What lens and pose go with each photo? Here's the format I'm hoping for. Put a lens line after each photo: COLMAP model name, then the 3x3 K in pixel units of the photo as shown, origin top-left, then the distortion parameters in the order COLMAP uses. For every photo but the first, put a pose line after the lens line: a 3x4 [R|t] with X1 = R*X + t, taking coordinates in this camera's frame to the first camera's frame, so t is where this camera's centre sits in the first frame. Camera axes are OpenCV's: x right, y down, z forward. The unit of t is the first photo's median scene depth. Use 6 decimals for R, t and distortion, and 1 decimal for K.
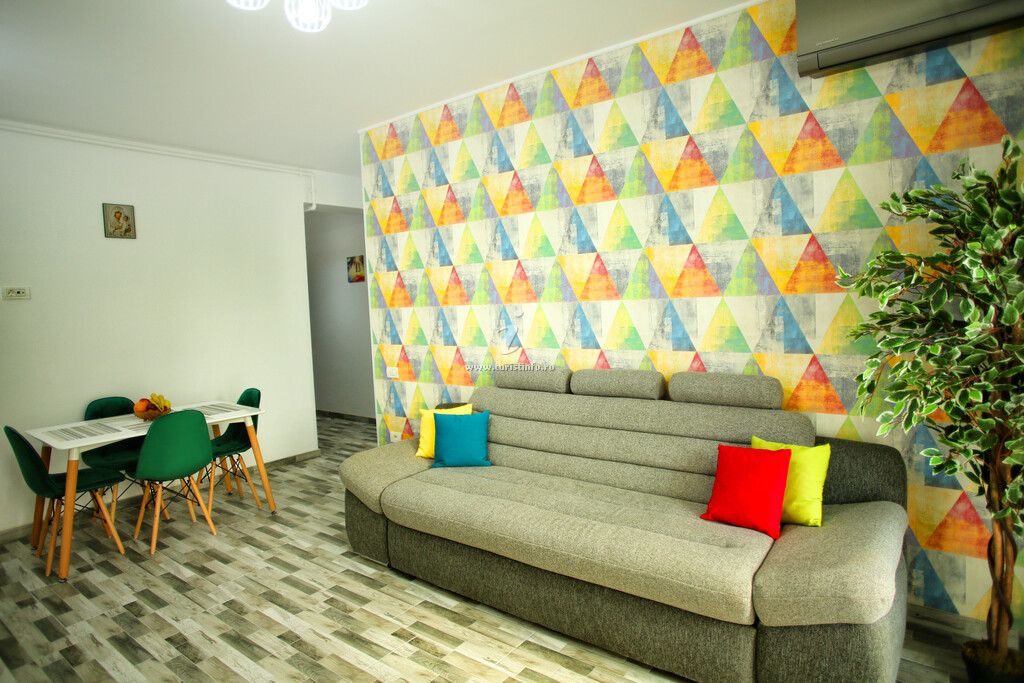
lens RADIAL K [[586.2, 0, 515.9], [0, 586.2, 333.5], [0, 0, 1]] dist [-0.052292, 0.039895]
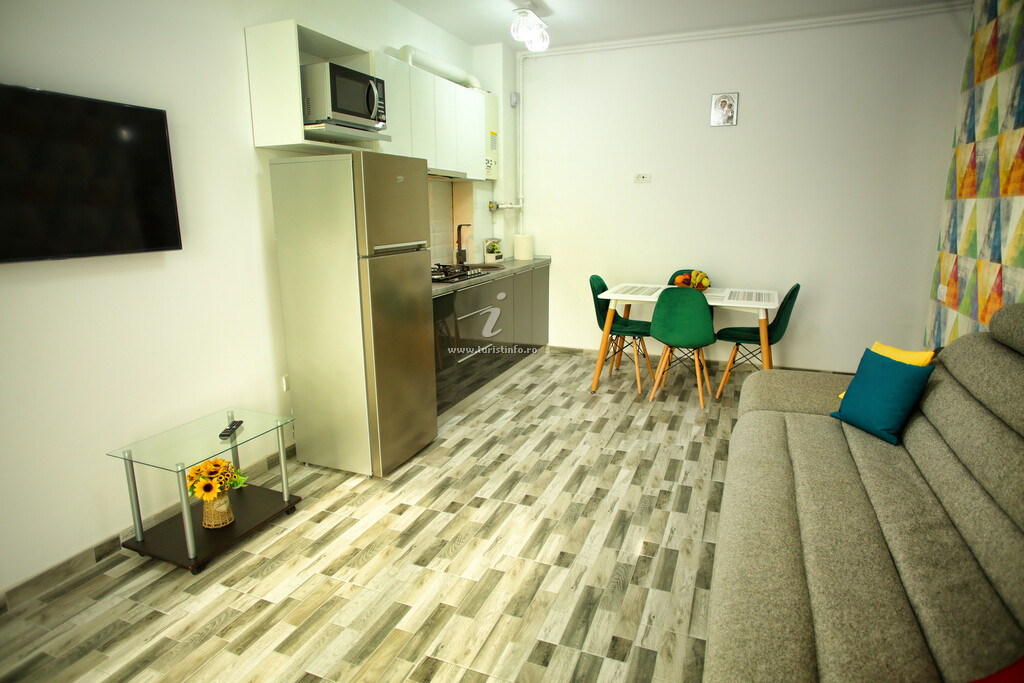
lens RADIAL K [[586.2, 0, 507.1], [0, 586.2, 338.9], [0, 0, 1]] dist [-0.052292, 0.039895]
pose [[0.269216, 0.248872, -0.930369, 0.407444], [-0.066199, 0.968532, 0.239925, -0.016752], [0.960802, -0.003002, 0.277219, 0.391075]]
